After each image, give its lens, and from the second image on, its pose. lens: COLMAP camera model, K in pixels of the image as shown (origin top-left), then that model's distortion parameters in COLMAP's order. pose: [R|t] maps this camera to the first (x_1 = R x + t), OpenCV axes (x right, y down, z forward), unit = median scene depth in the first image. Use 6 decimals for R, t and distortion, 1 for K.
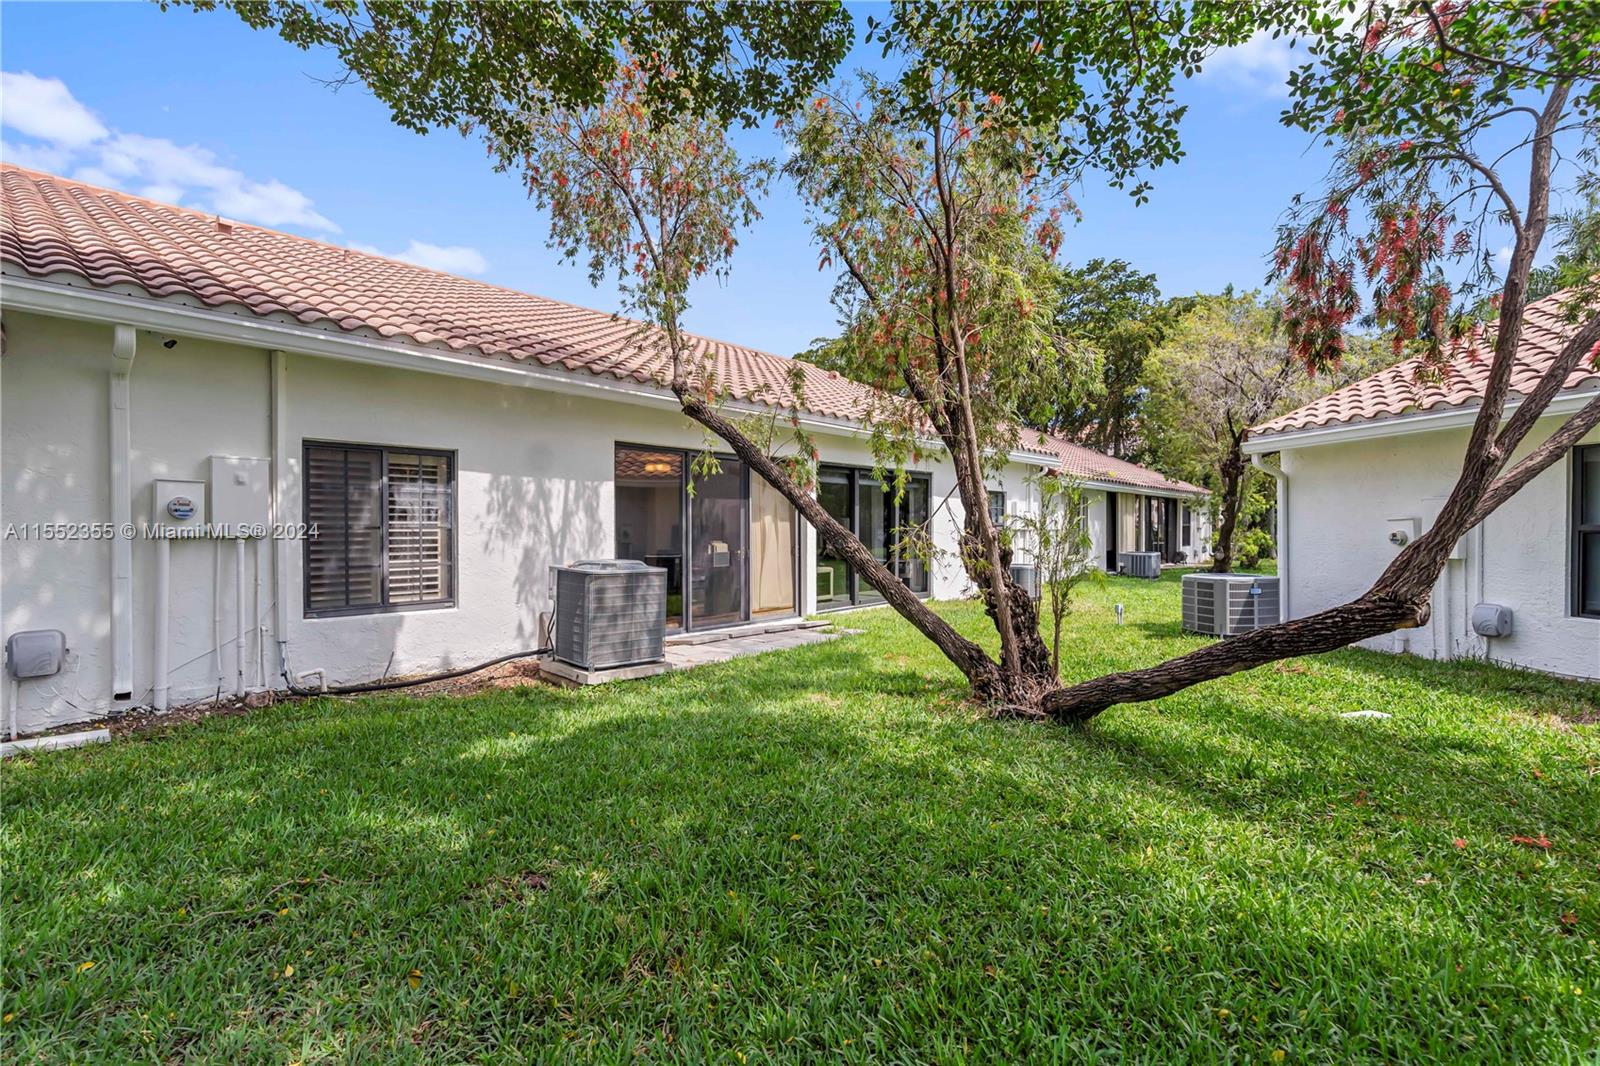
lens RADIAL K [[721.4, 0, 807.4], [0, 721.4, 530.1], [0, 0, 1]] dist [-0.002522, 0.000102]
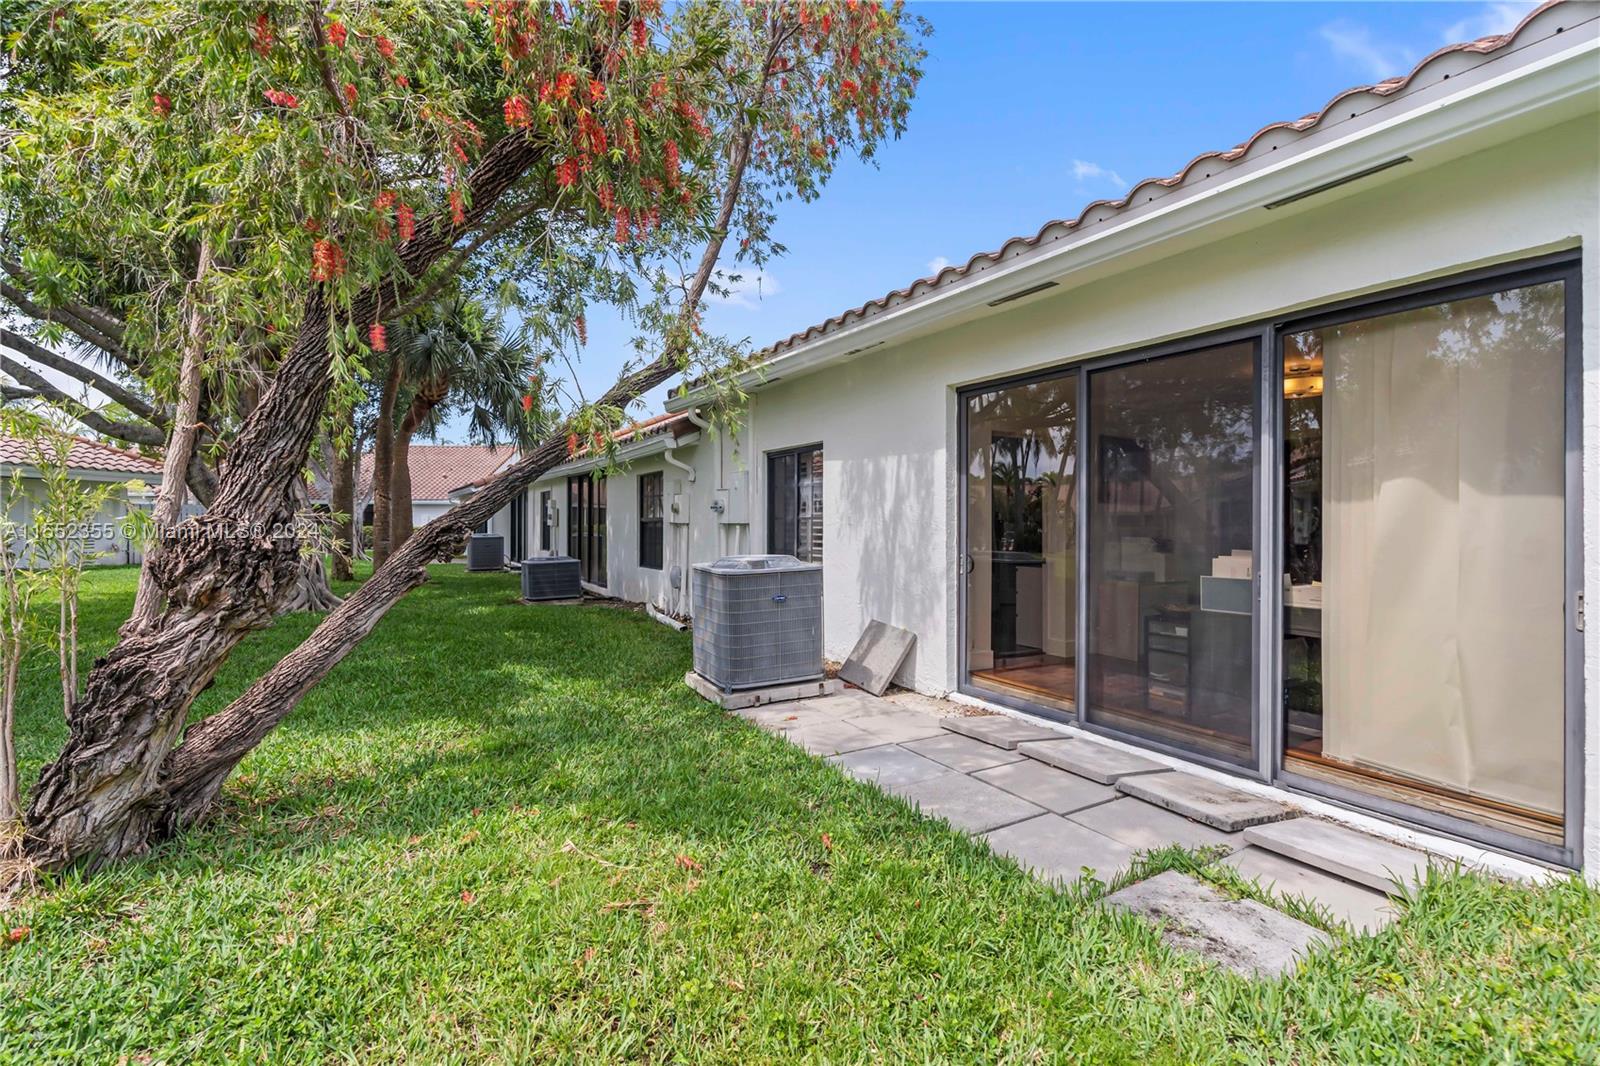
lens RADIAL K [[727.7, 0, 796.9], [0, 727.7, 508.6], [0, 0, 1]] dist [0.000640, 0.000503]
pose [[-0.327010, -0.034019, -0.944408, 0.496557], [-0.019725, 0.999380, -0.029169, 0.015110], [0.944815, 0.009090, -0.327478, 1.313165]]
